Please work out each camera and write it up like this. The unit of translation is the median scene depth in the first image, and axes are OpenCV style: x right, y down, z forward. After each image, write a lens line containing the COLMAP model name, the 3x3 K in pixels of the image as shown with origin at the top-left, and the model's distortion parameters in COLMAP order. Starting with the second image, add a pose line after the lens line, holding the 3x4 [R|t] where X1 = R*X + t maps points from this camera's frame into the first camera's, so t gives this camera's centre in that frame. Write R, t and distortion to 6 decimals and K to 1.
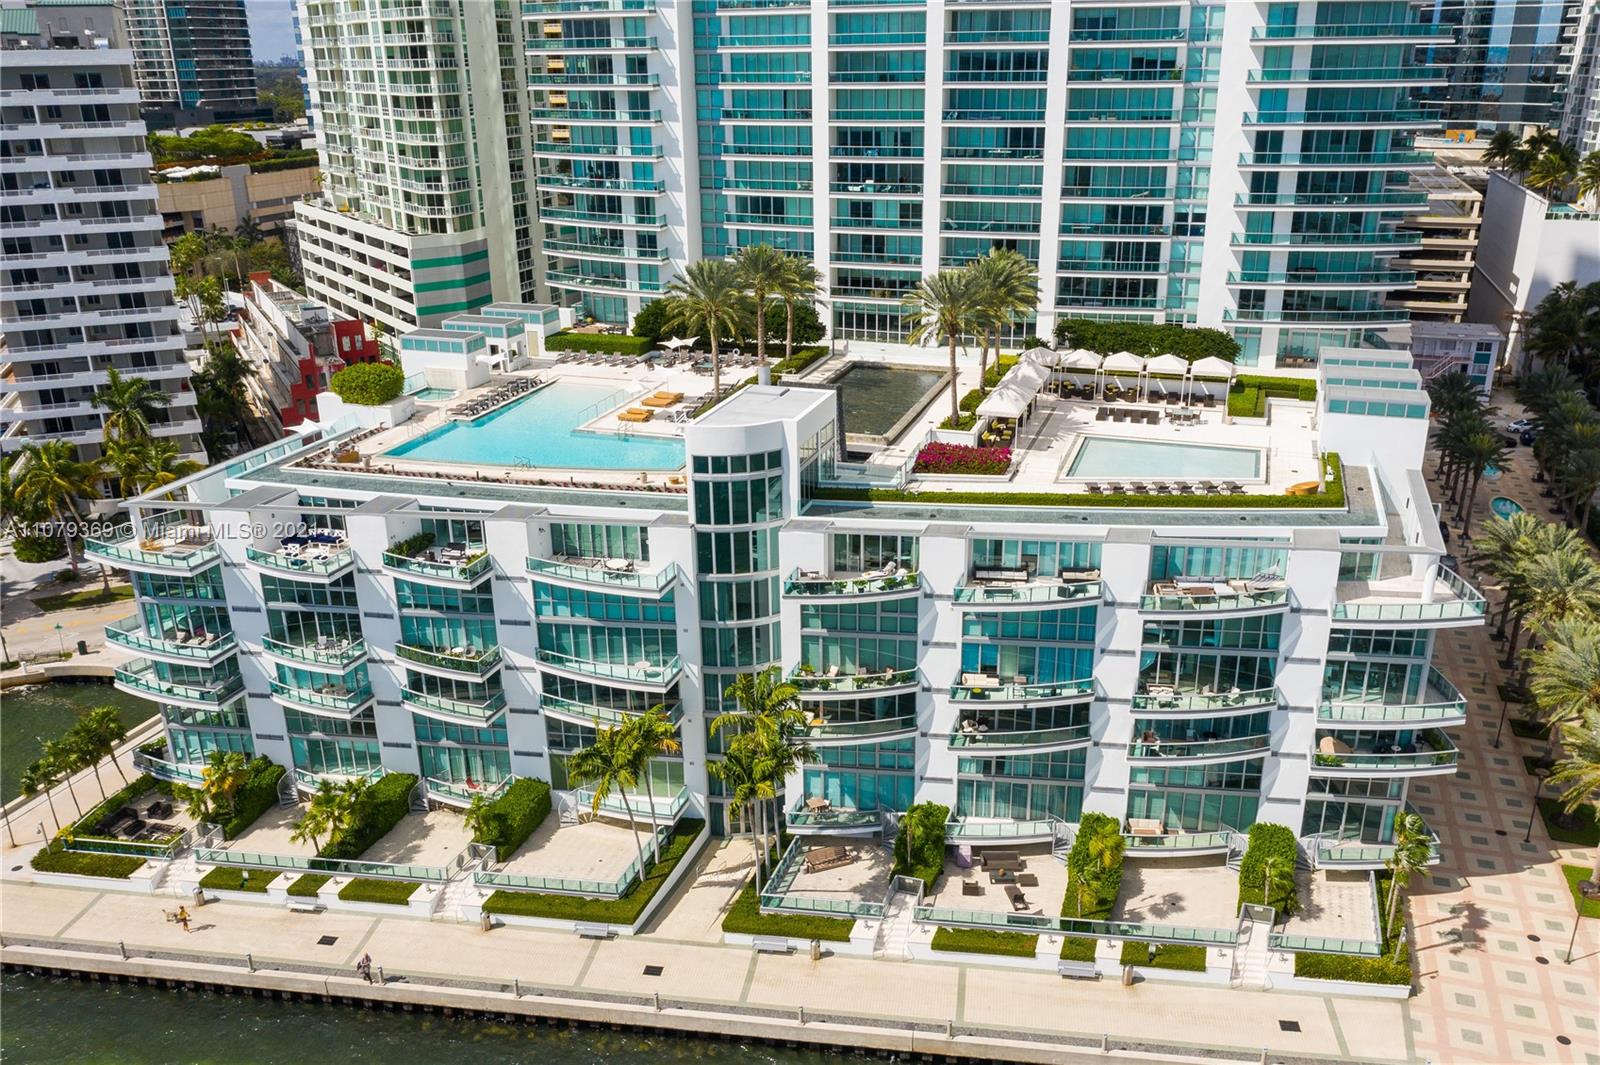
lens RADIAL K [[1316.3, 0, 806.1], [0, 1316.3, 578.1], [0, 0, 1]] dist [-0.016466, 0.001588]
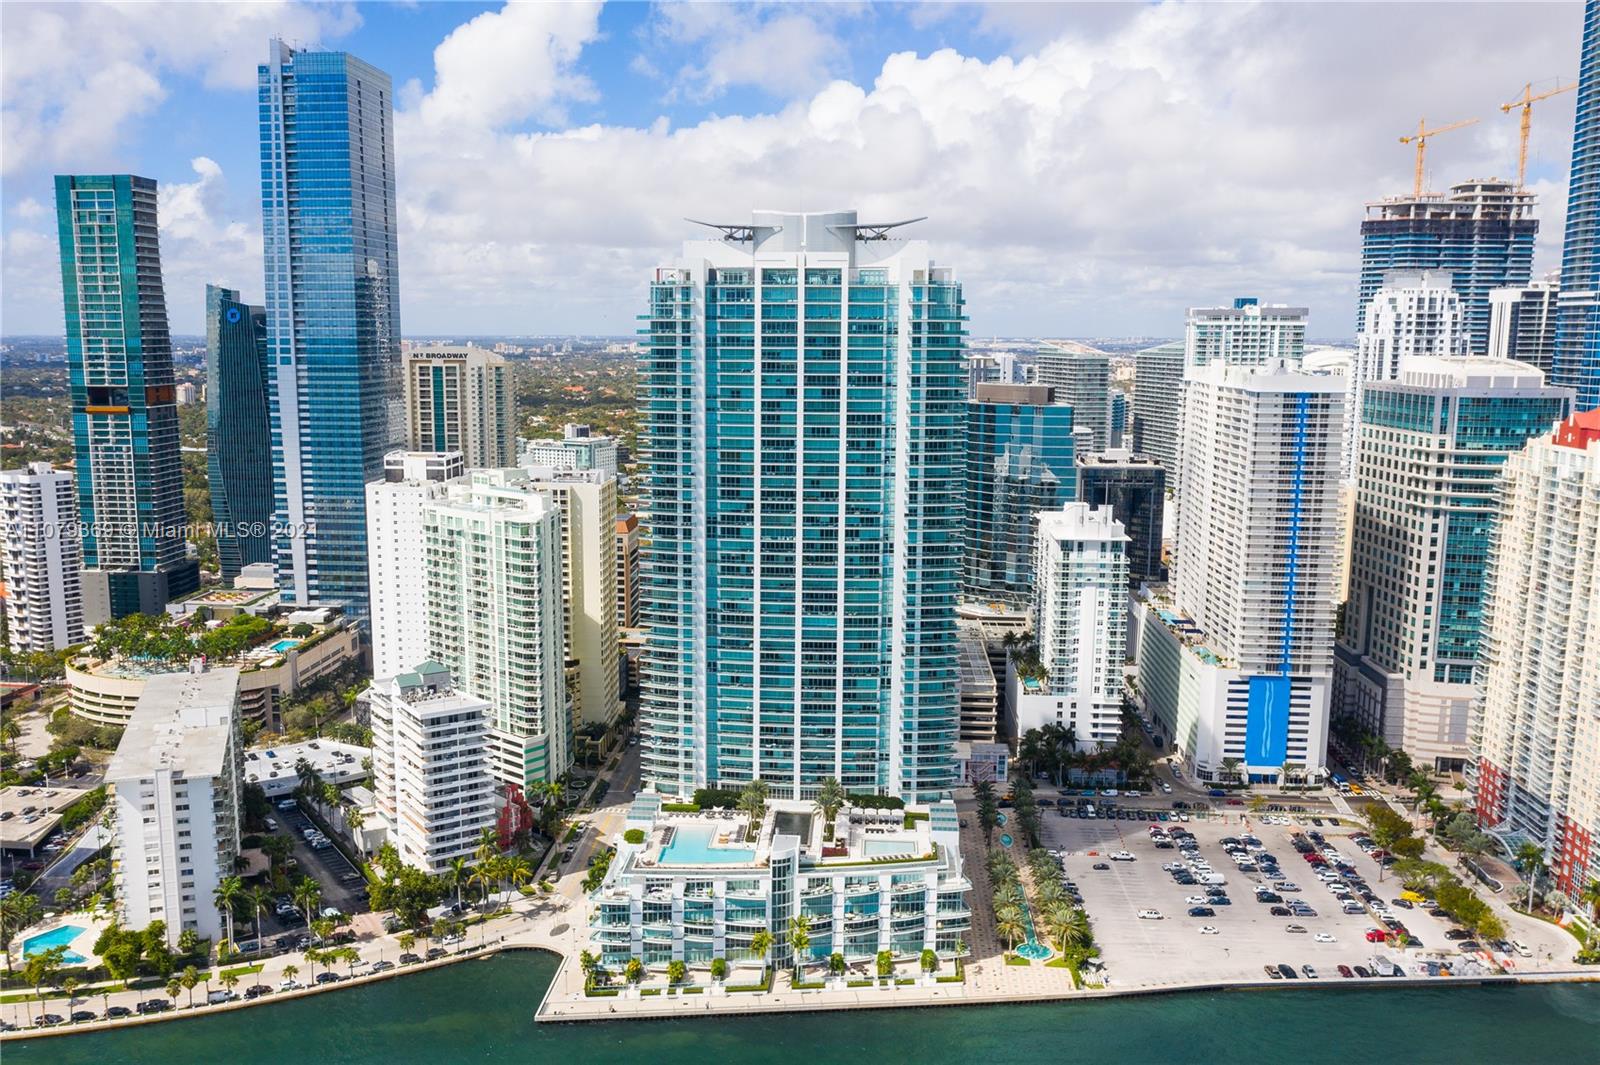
lens RADIAL K [[1316.3, 0, 806.1], [0, 1316.3, 578.1], [0, 0, 1]] dist [-0.016466, 0.001588]
pose [[0.964883, -0.018197, 0.262050, -0.892784], [0.074351, 0.975721, -0.206010, -0.090708], [-0.251939, 0.218259, 0.942809, -2.536021]]
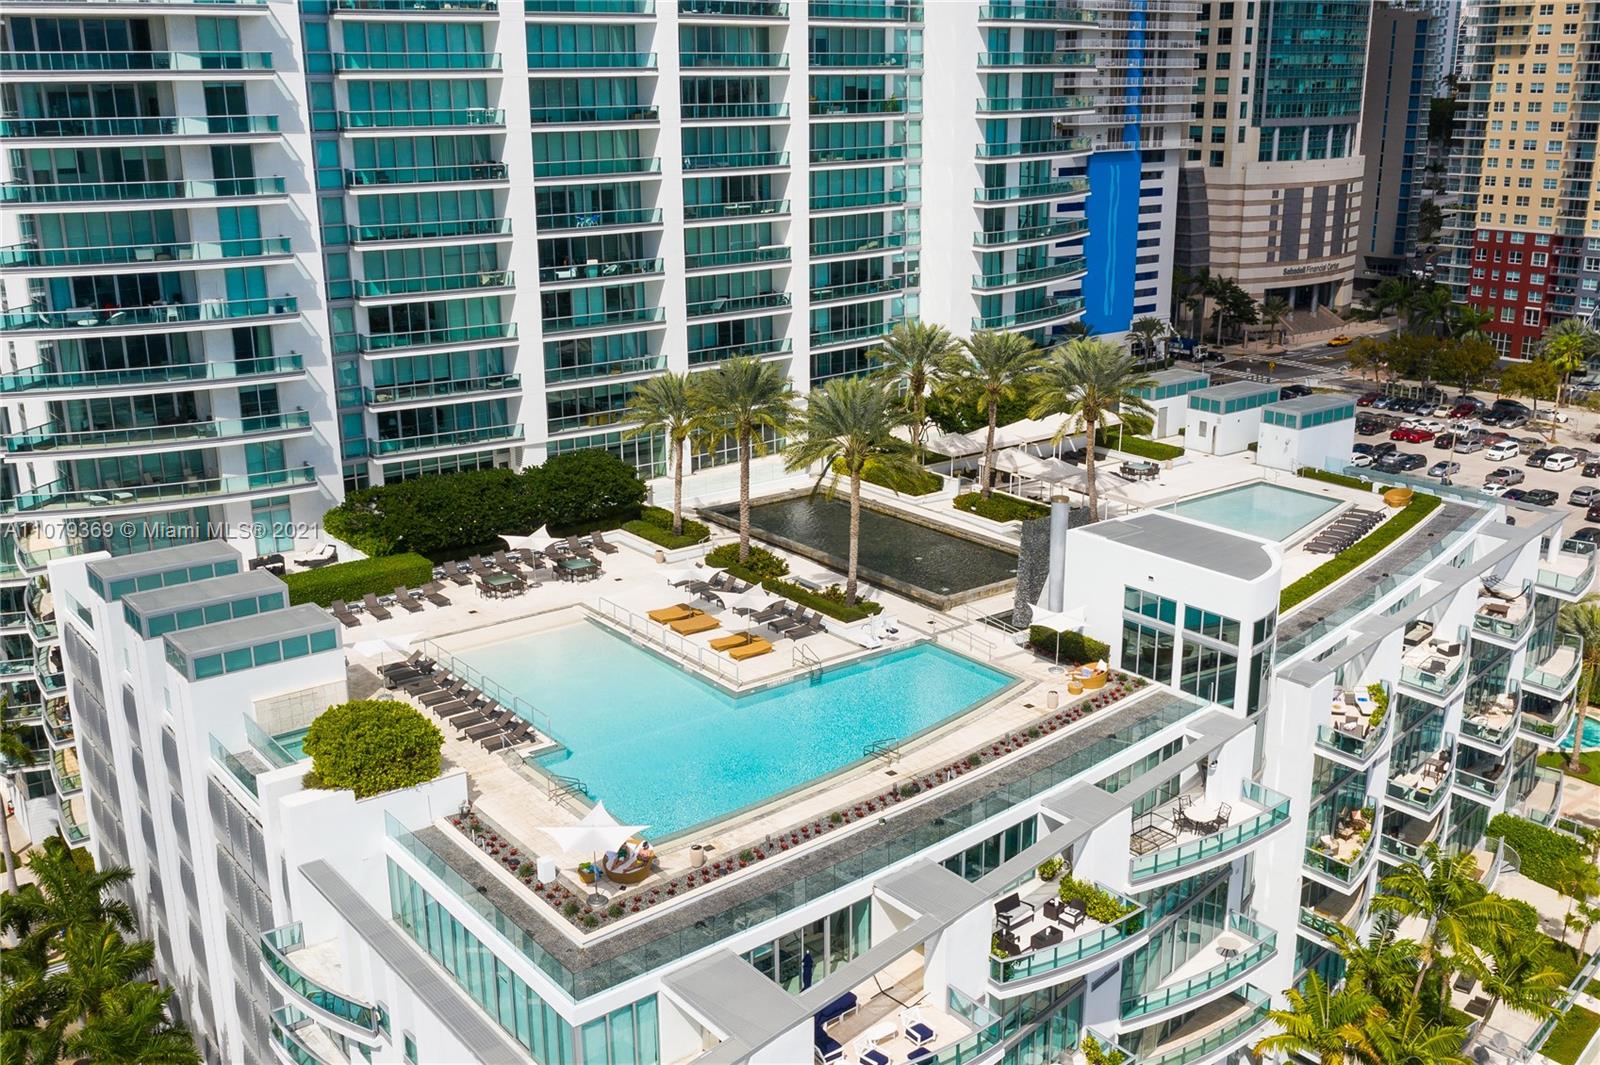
lens RADIAL K [[1585.5, 0, 800.0], [0, 1585.5, 532.5], [0, 0, 1]] dist [0.012750, 0.003271]
pose [[0.564353, -0.219265, 0.795882, -0.832079], [0.318526, 0.947264, 0.035106, -0.232638], [-0.761608, 0.233697, 0.604433, 0.642808]]
